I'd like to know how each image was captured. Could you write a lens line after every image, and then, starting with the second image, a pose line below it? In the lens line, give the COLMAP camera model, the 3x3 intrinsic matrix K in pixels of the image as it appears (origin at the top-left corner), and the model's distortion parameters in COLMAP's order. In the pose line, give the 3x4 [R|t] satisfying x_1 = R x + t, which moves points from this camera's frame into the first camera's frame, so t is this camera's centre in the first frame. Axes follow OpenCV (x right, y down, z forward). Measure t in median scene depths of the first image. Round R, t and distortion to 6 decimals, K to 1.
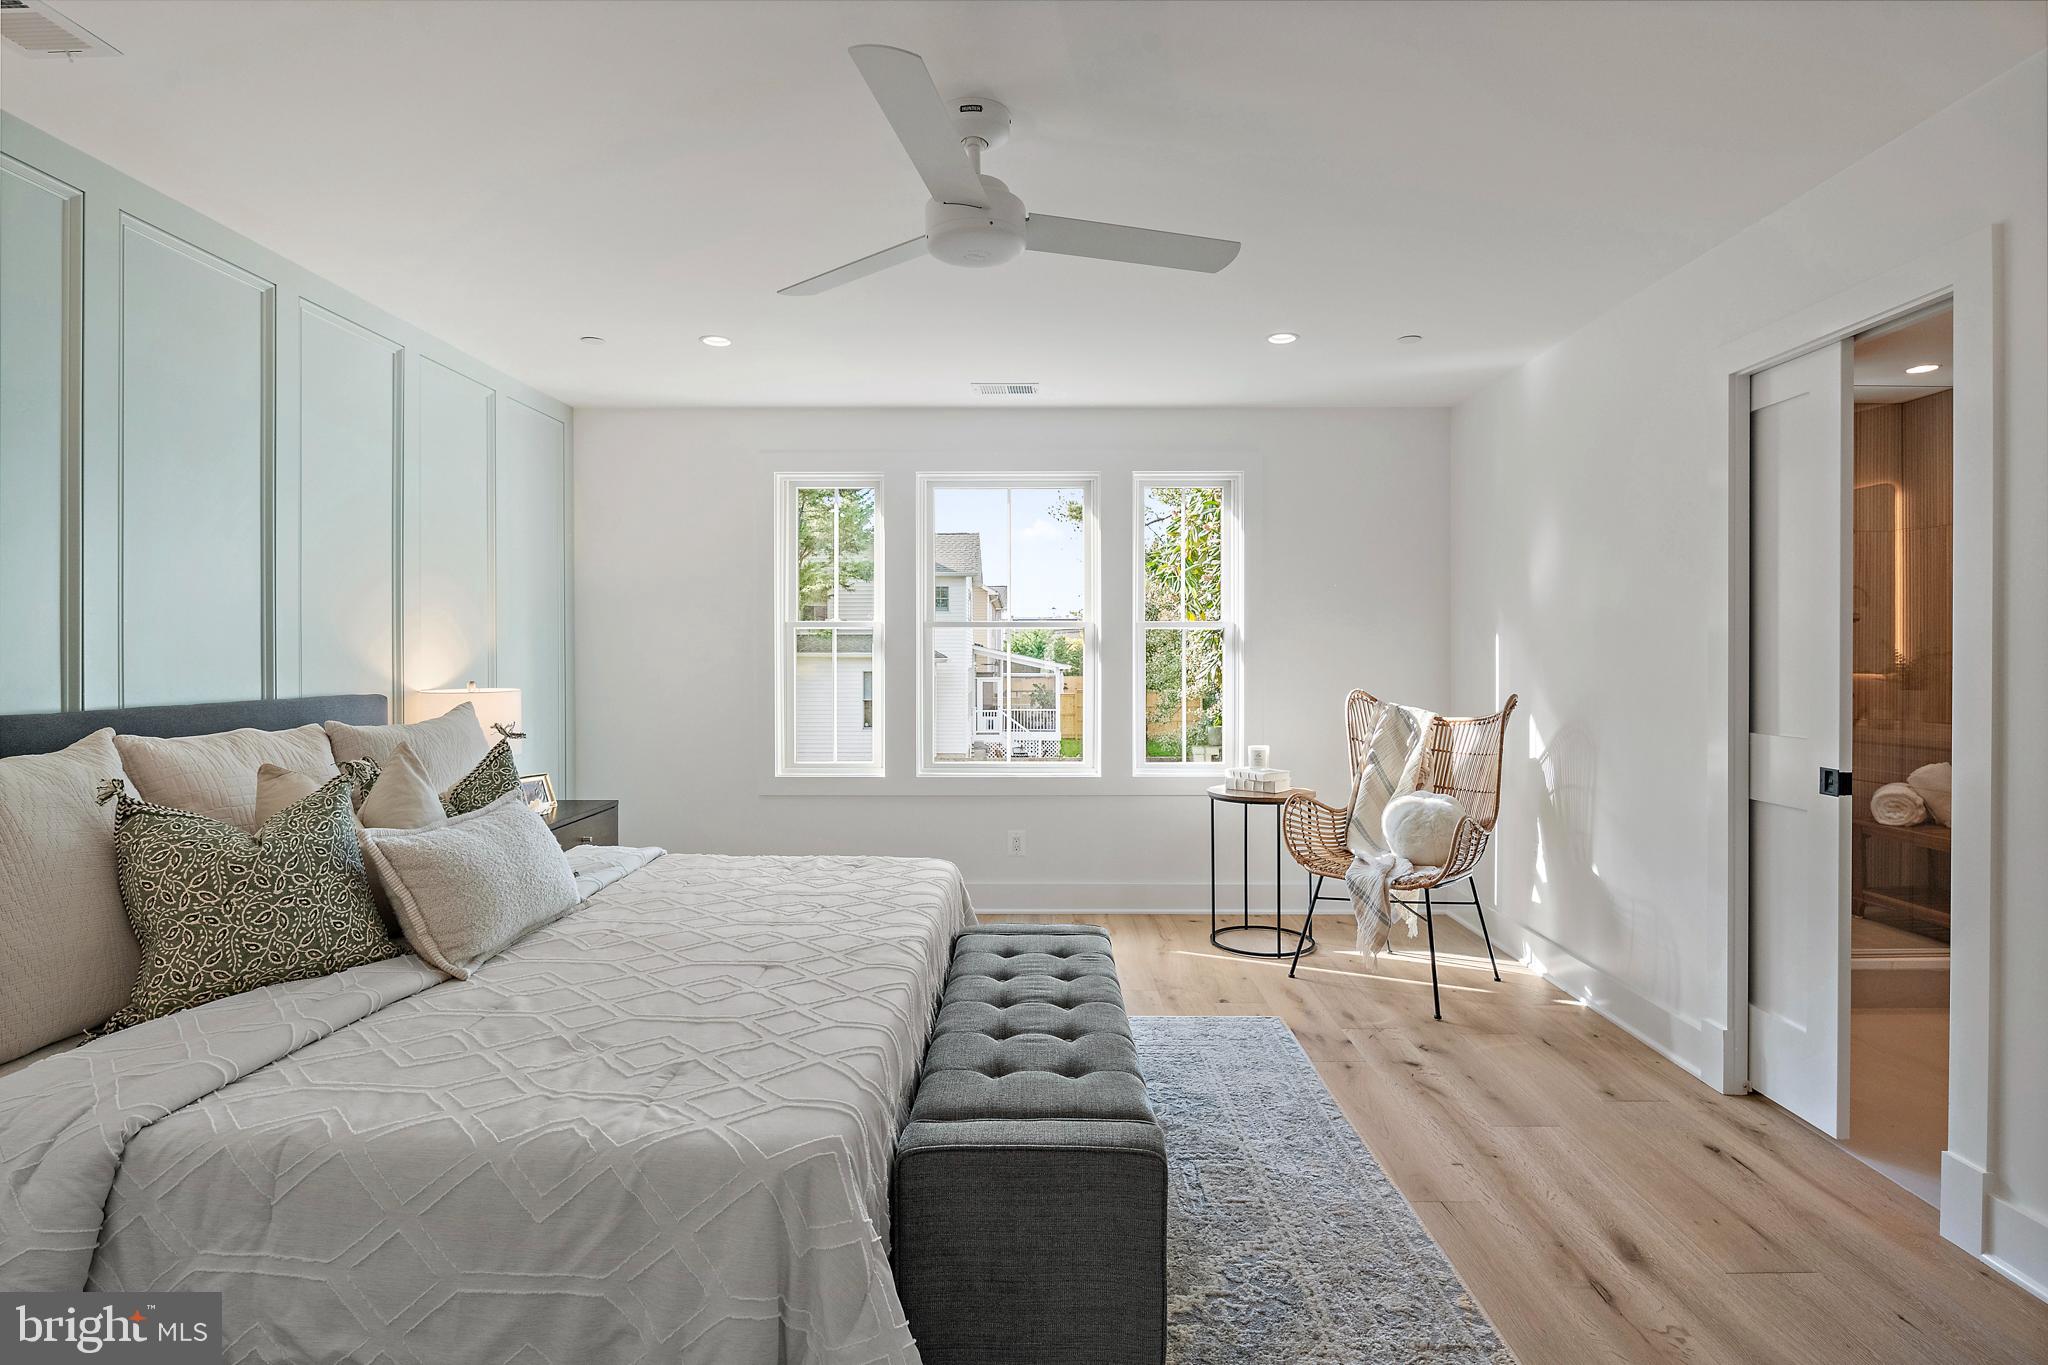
lens RADIAL K [[1014.7, 0, 1028.4], [0, 1014.7, 661.8], [0, 0, 1]] dist [0.003172, -0.006931]
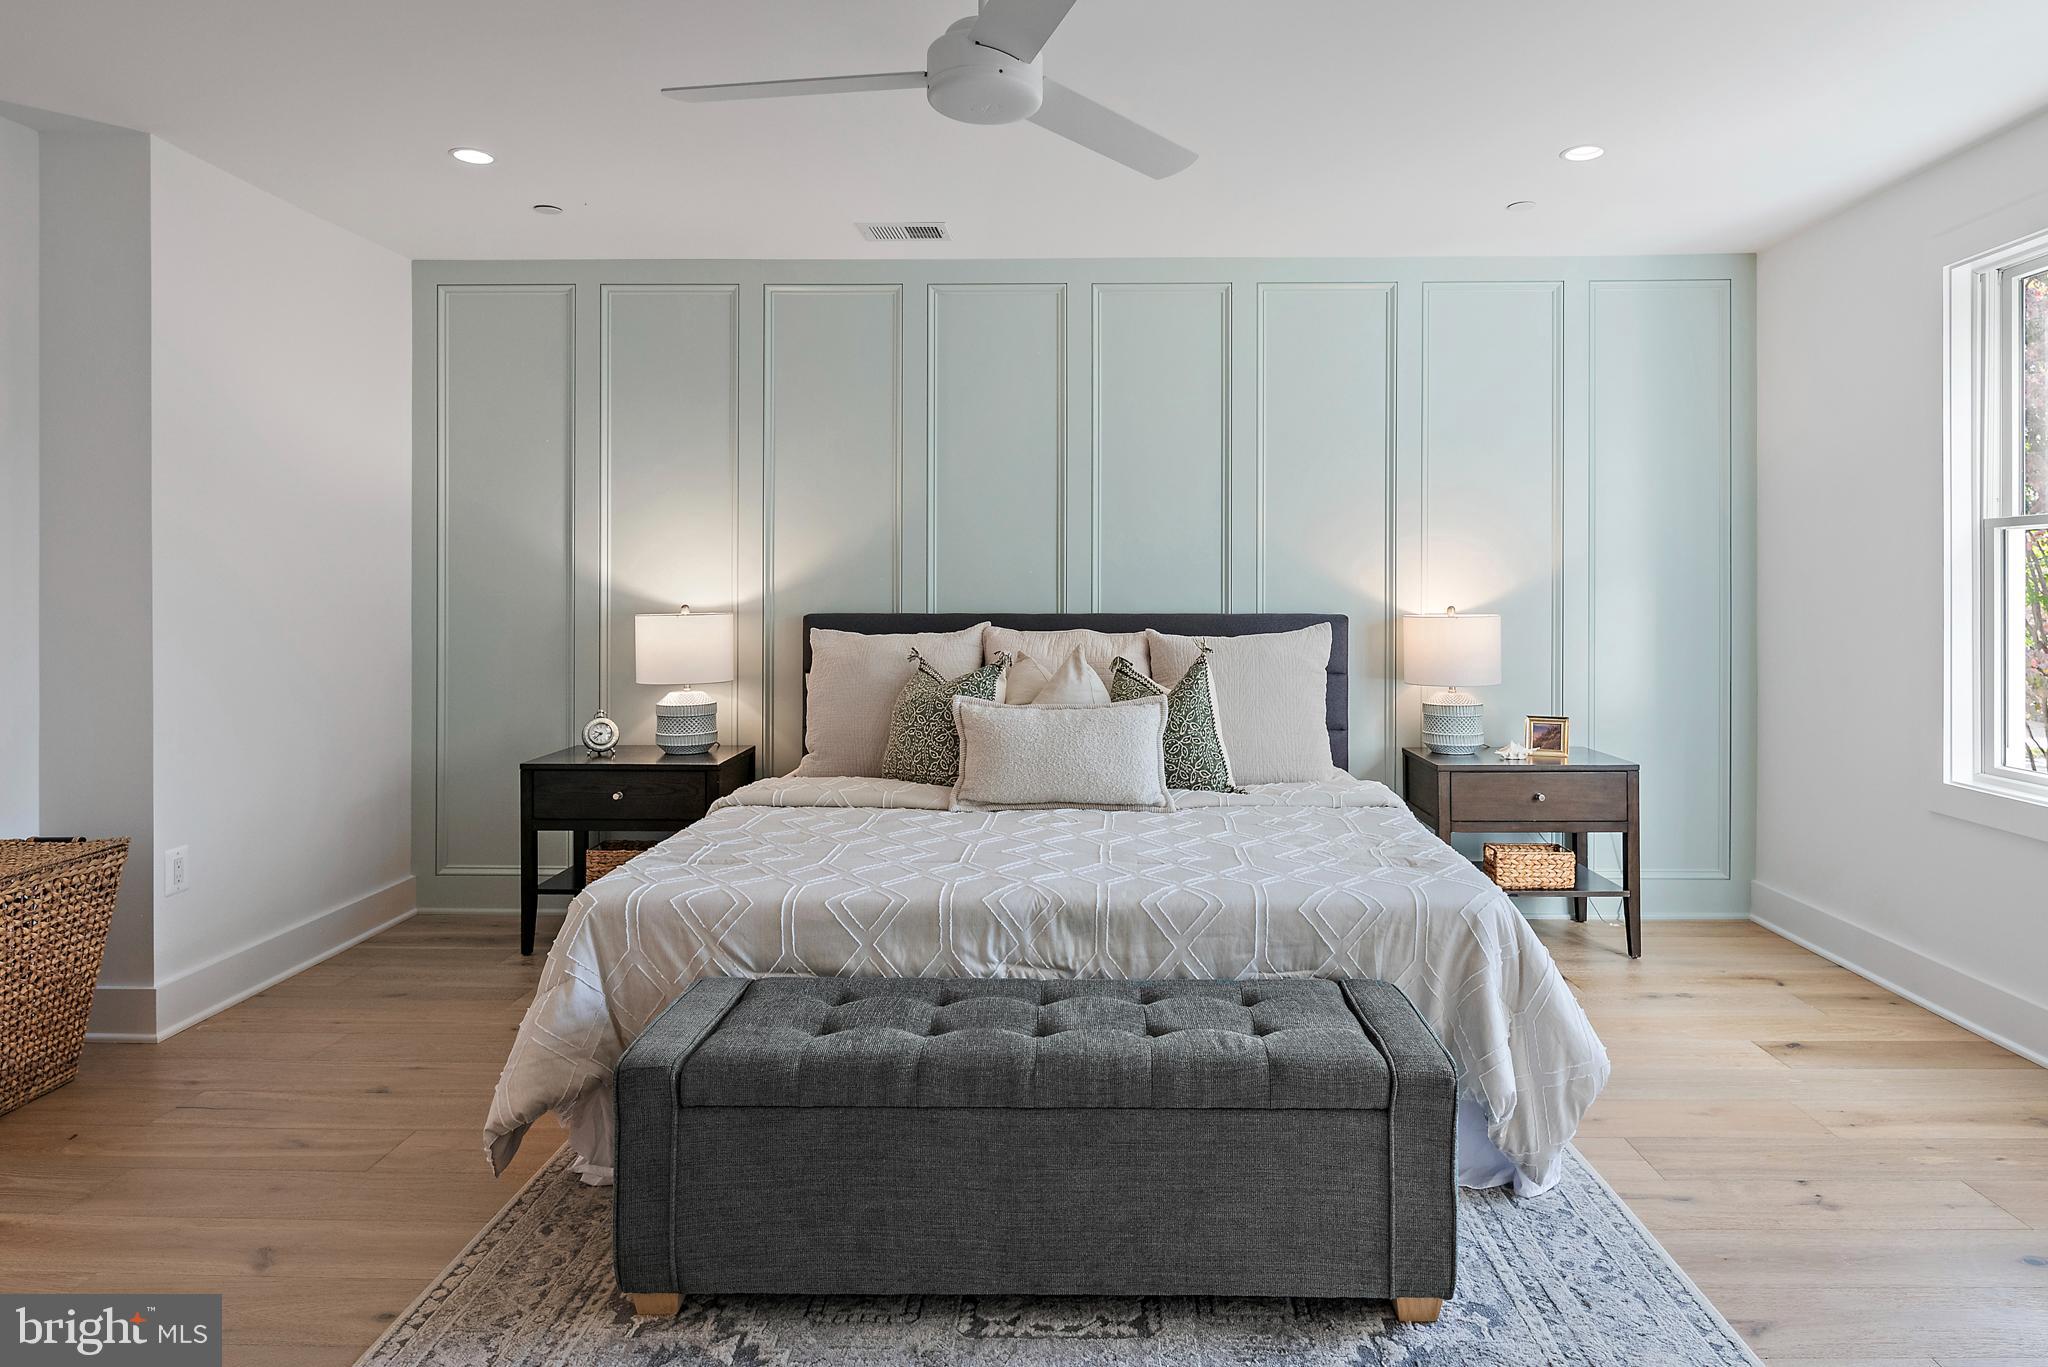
lens RADIAL K [[1191.1, 0, 1089.3], [0, 1191.1, 594.2], [0, 0, 1]] dist [-0.000103, -0.000631]
pose [[-0.006966, 0.004971, -0.999963, 0.753668], [-0.008680, 0.999950, 0.005031, 0.006970], [0.999938, 0.008715, -0.006922, 0.860366]]
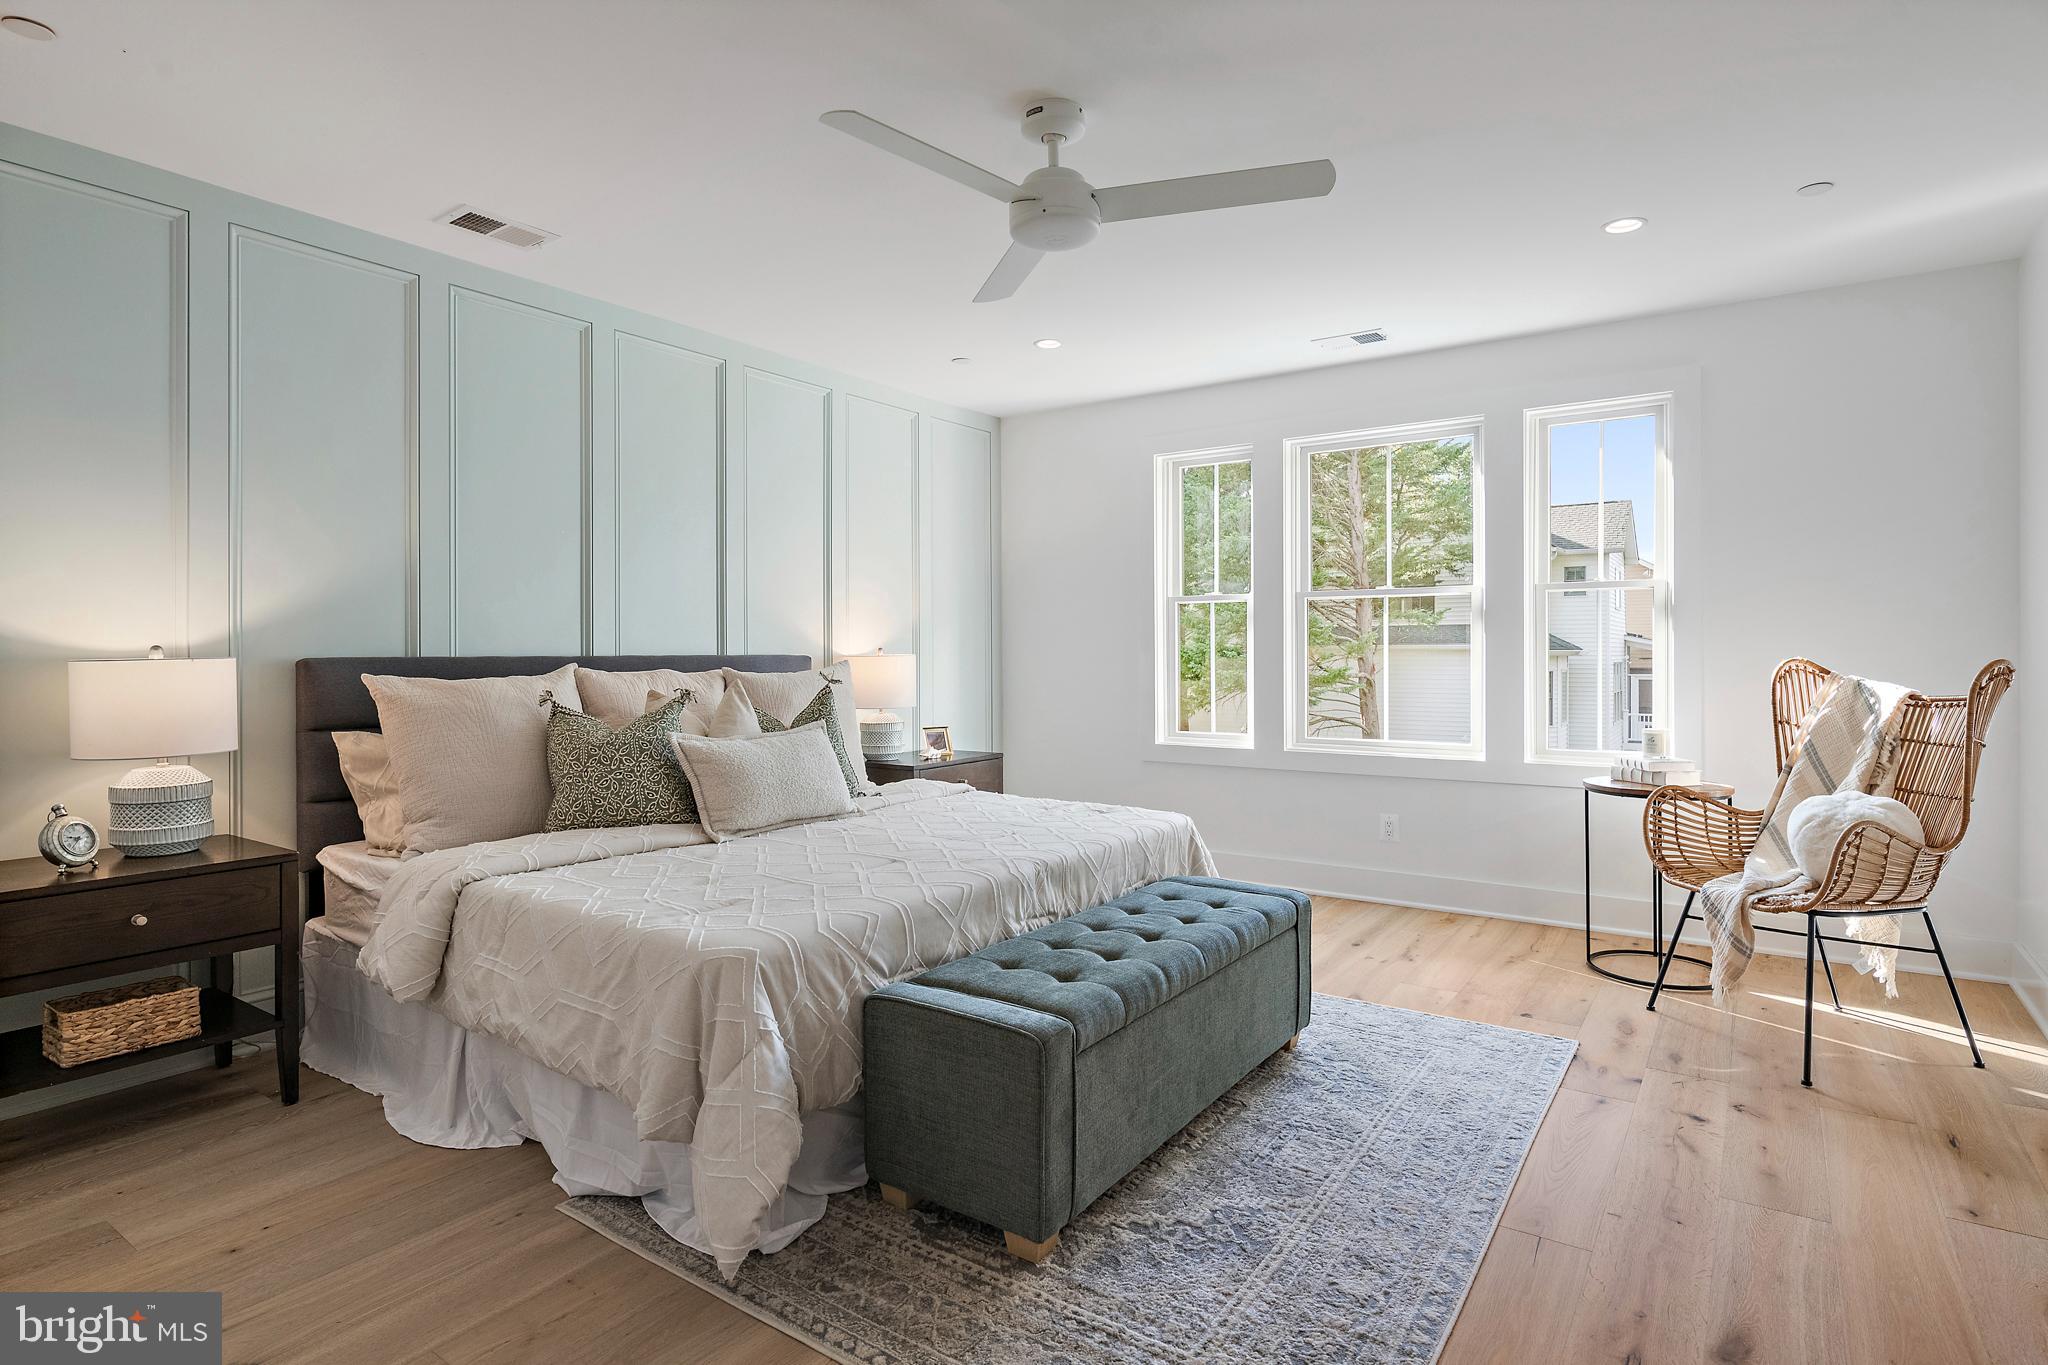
lens RADIAL K [[1064.6, 0, 1027.8], [0, 1064.6, 656.1], [0, 0, 1]] dist [-0.001827, -0.001044]
pose [[0.824489, -0.000469, -0.565878, 0.448241], [-0.001169, 0.999996, -0.002532, 0.042336], [0.565877, 0.002749, 0.824485, 0.024018]]
